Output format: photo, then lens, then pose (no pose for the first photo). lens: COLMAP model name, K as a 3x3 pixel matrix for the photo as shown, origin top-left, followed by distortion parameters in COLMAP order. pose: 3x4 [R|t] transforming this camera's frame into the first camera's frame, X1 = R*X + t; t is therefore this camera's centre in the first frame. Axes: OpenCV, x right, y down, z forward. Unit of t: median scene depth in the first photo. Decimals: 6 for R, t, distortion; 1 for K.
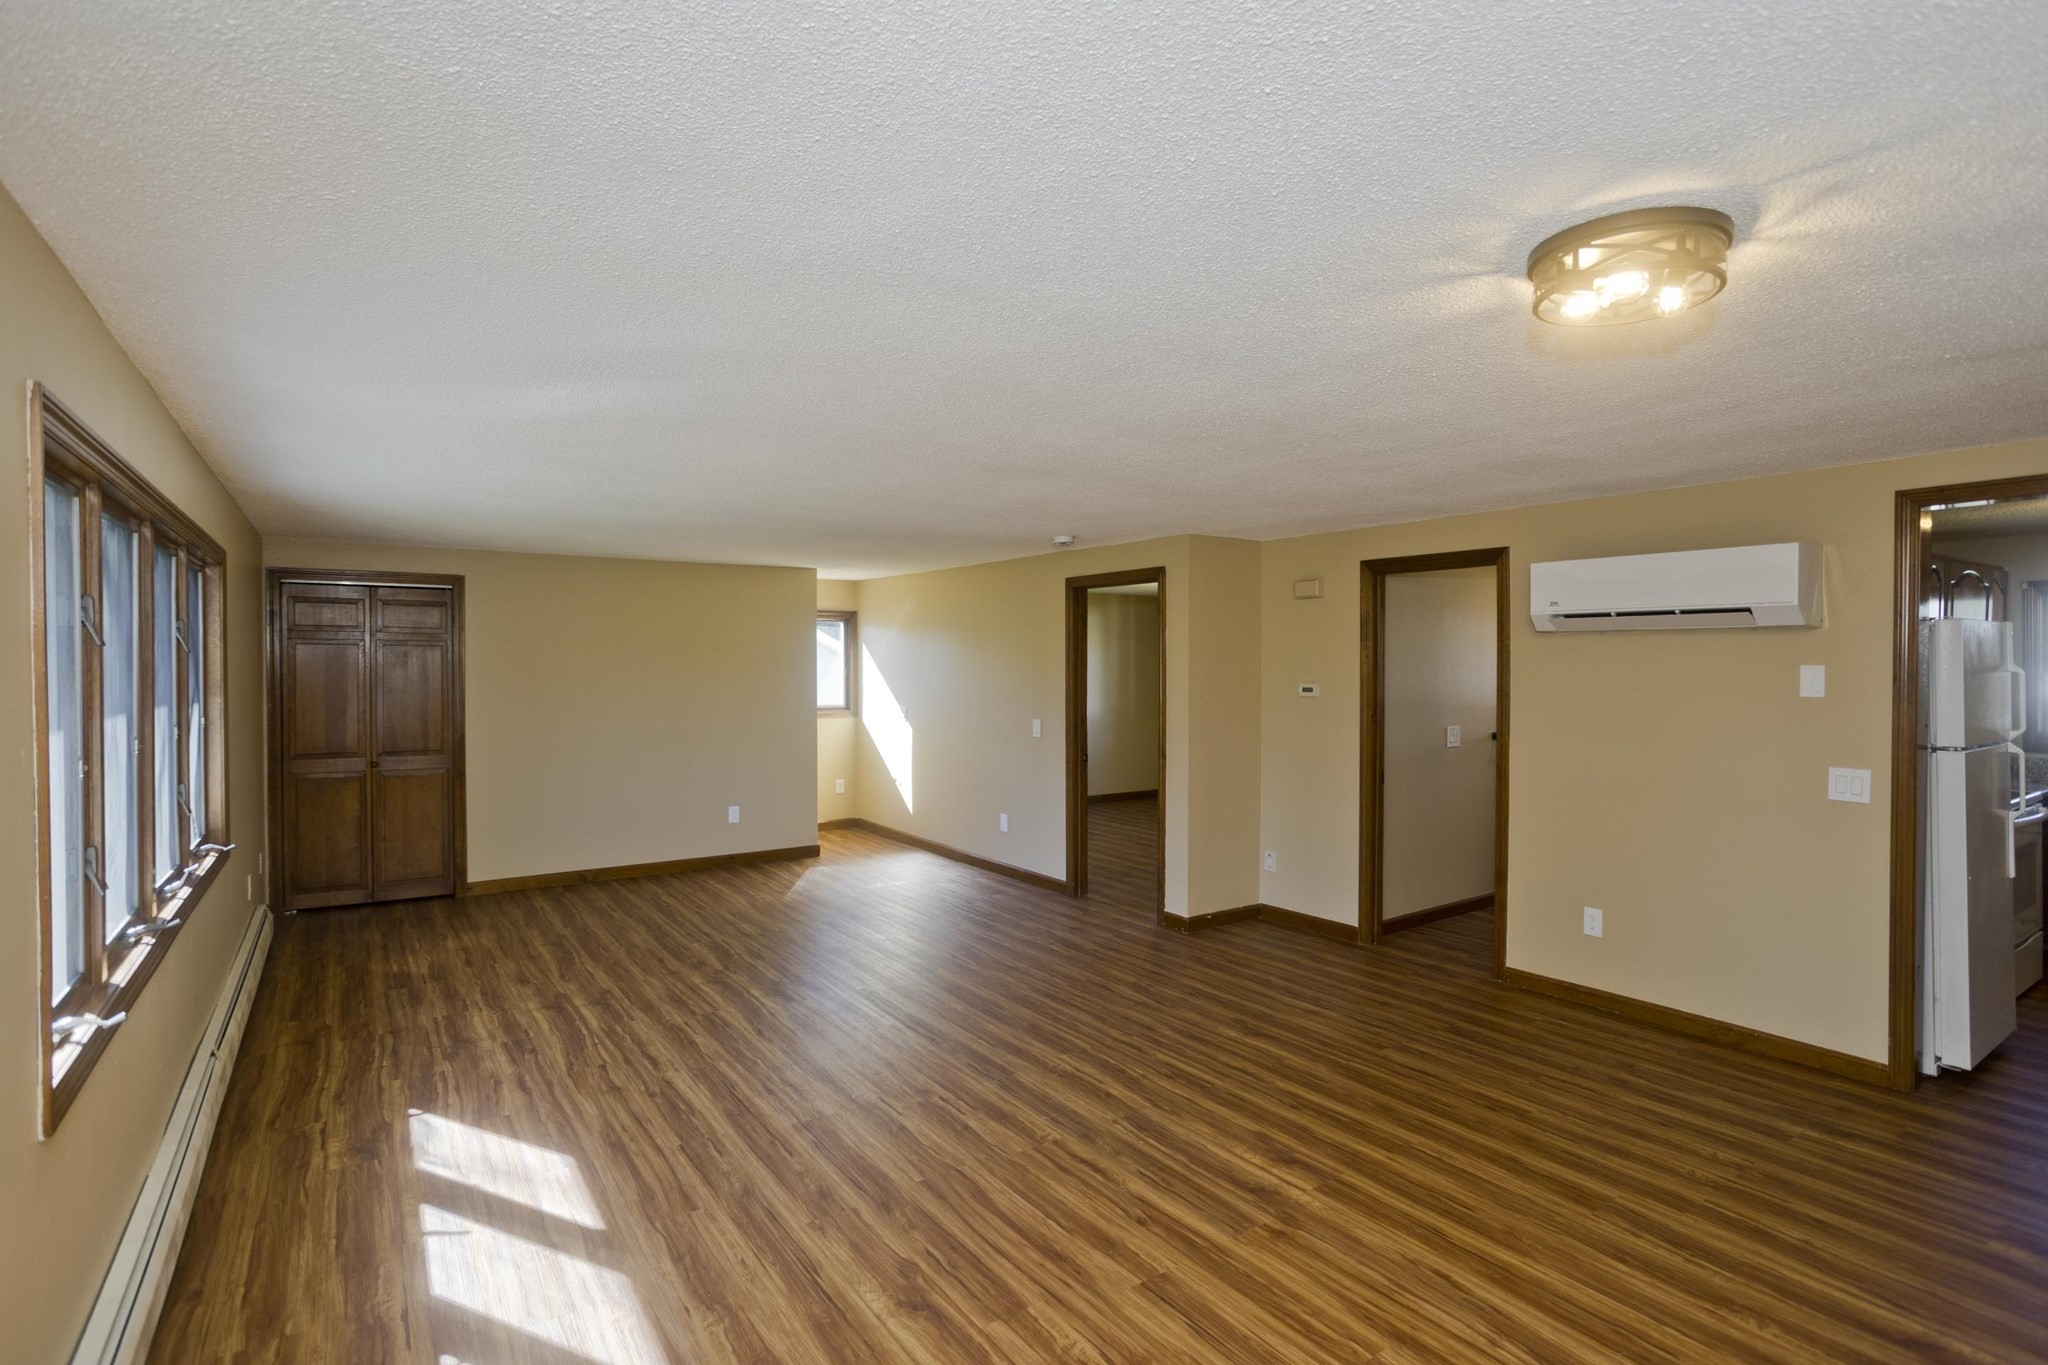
lens RADIAL K [[1003.9, 0, 1024.0], [0, 1003.9, 682.5], [0, 0, 1]] dist [-0.048649, 0.033790]
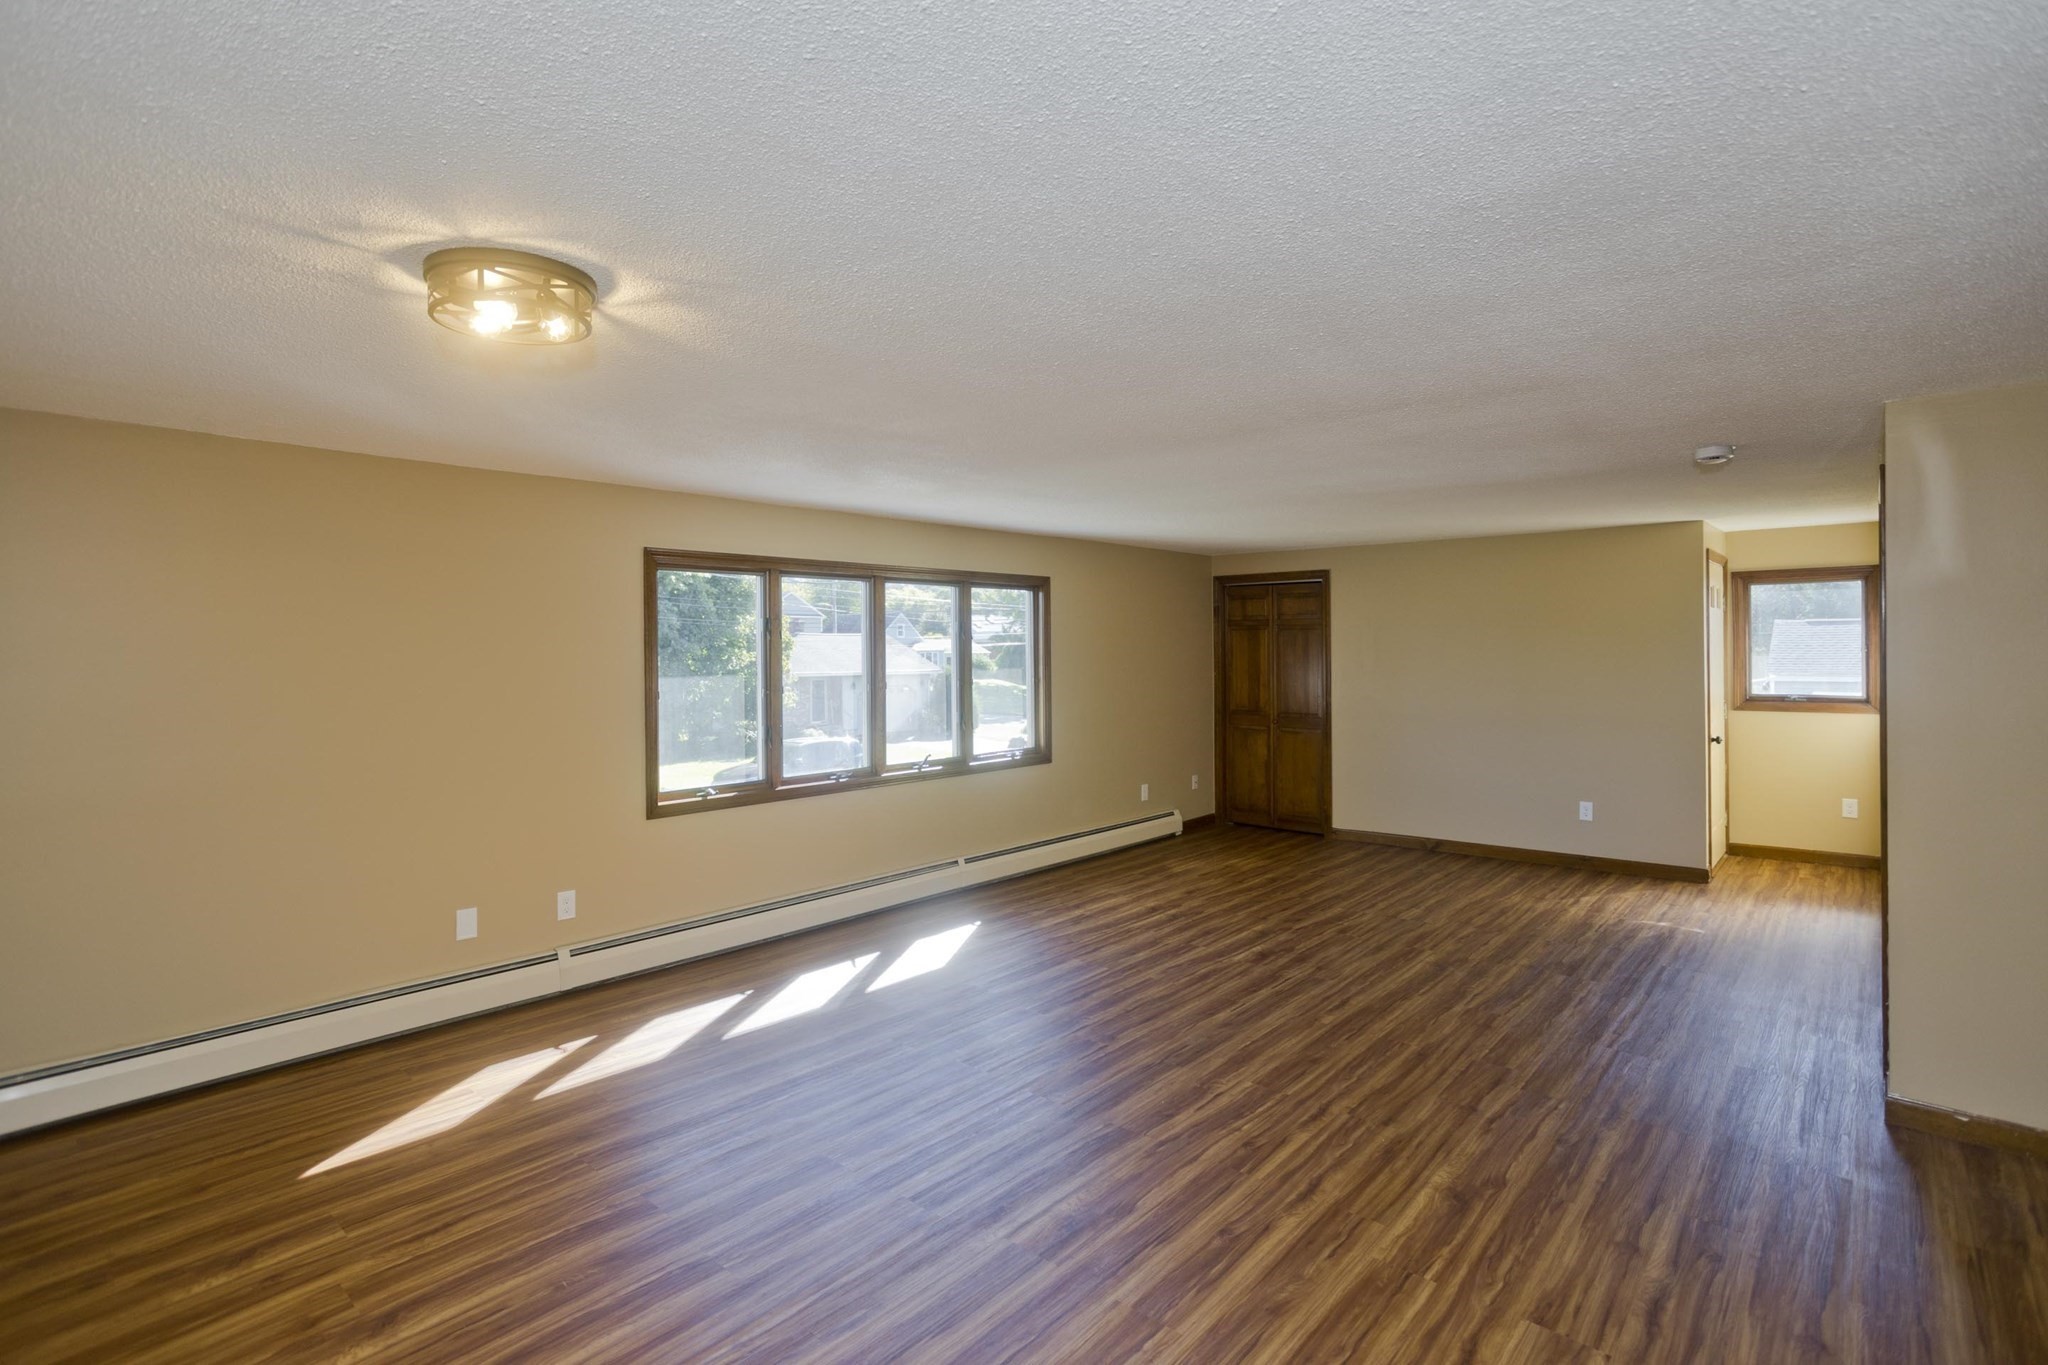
lens RADIAL K [[992.5, 0, 1024.5], [0, 992.5, 659.0], [0, 0, 1]] dist [-0.049801, 0.032372]
pose [[0.238783, 0.009300, -0.971029, 0.804495], [-0.009842, 0.999926, 0.007156, -0.007856], [0.971023, 0.007848, 0.238856, 0.569745]]
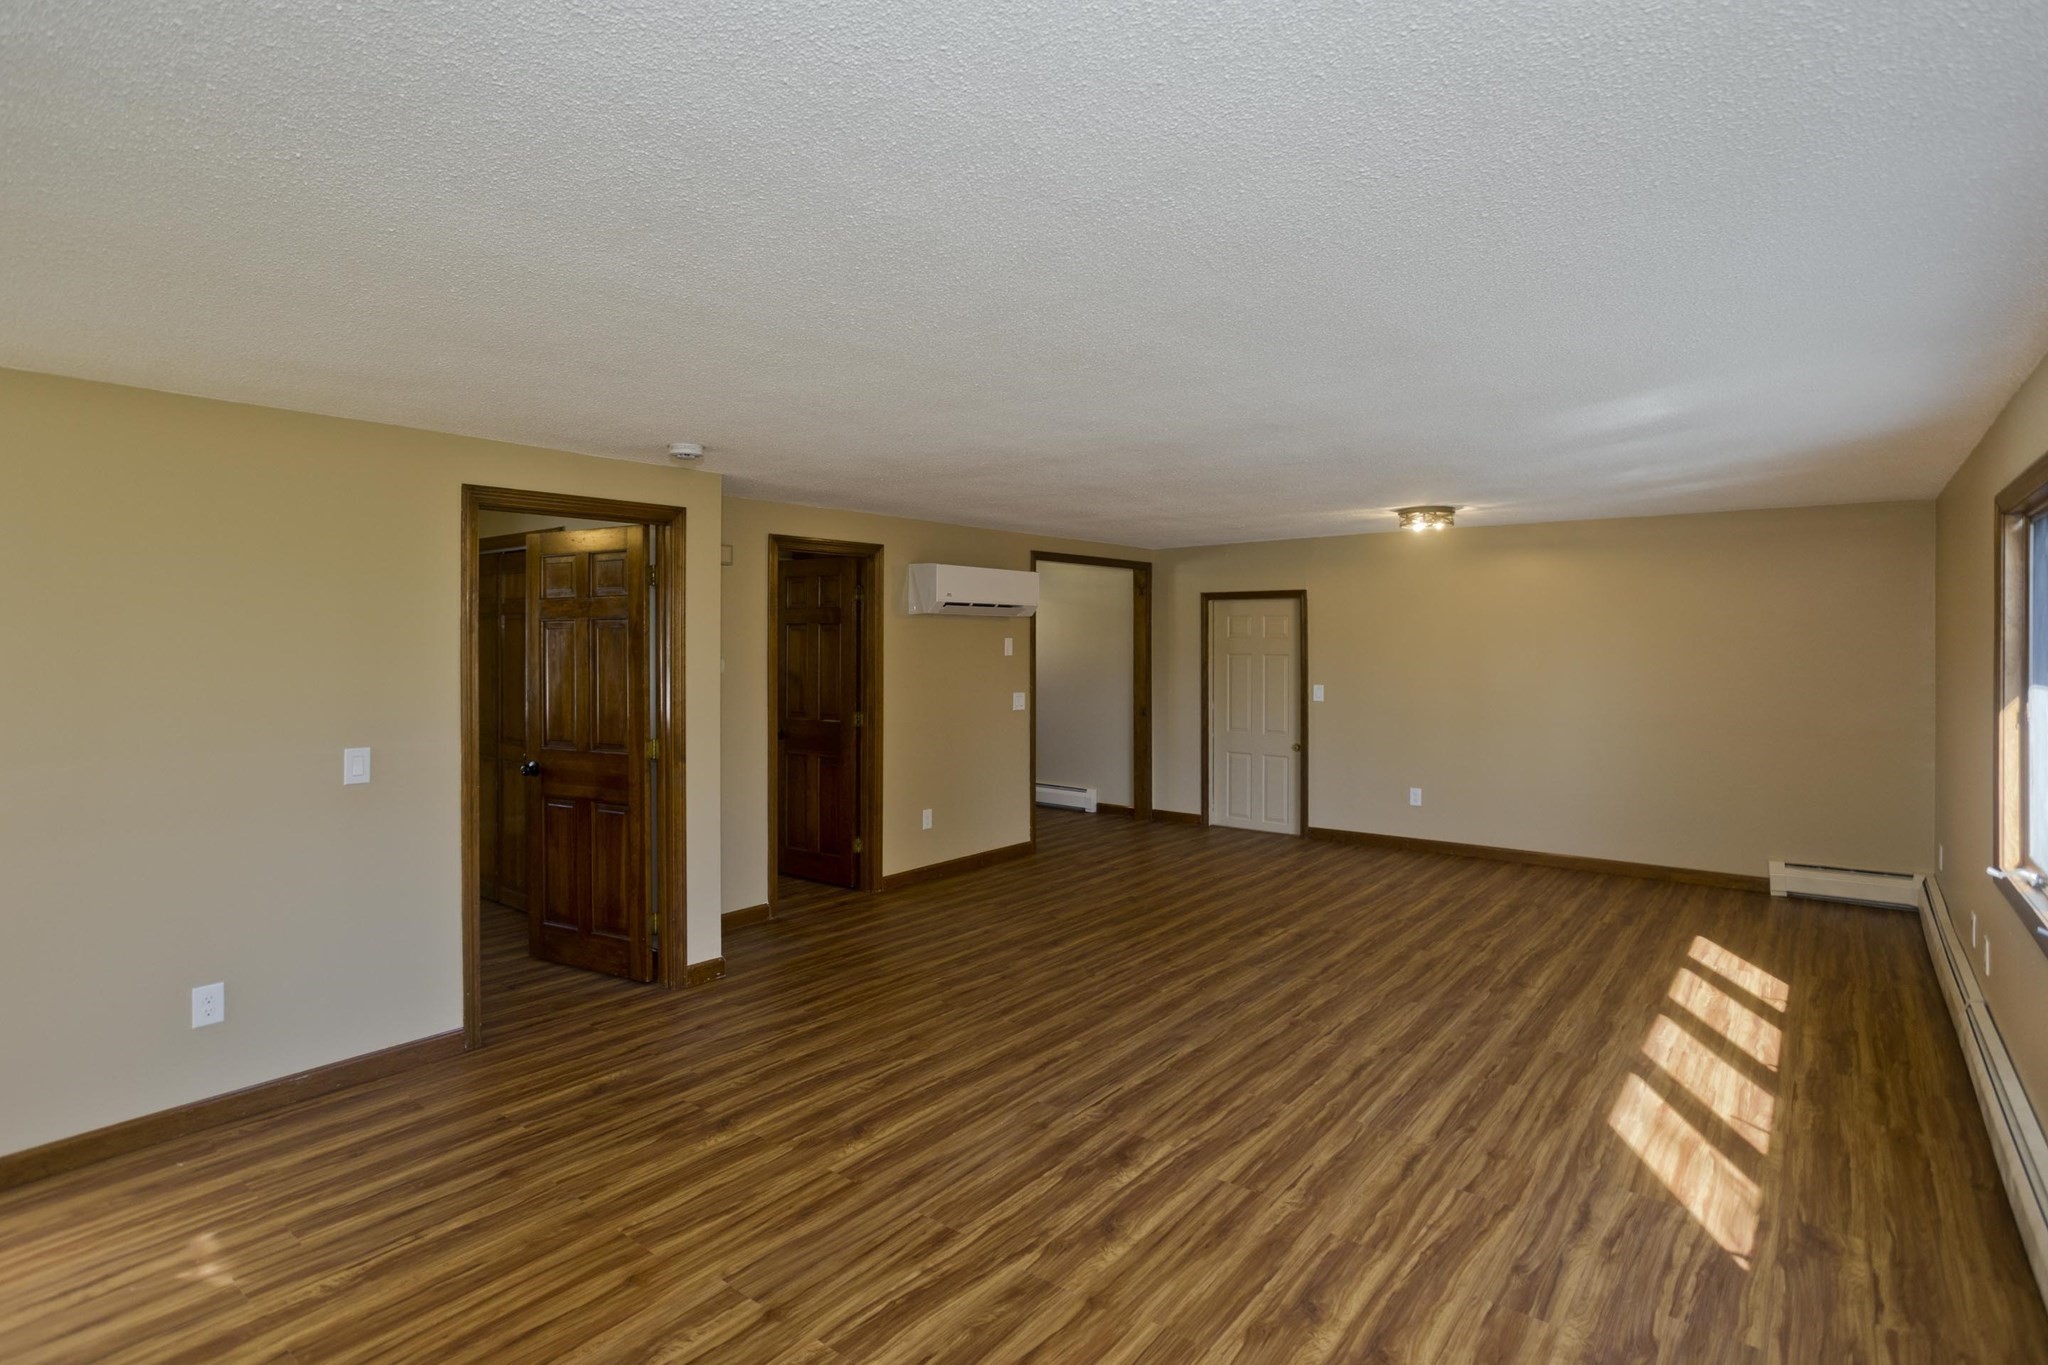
lens RADIAL K [[1028.4, 0, 1036.1], [0, 1028.4, 636.6], [0, 0, 1]] dist [-0.046779, 0.027448]
pose [[-0.298243, 0.003273, 0.954484, -0.965966], [0.017738, 0.999840, 0.002114, -0.023495], [-0.954325, 0.017561, -0.298254, 1.408971]]
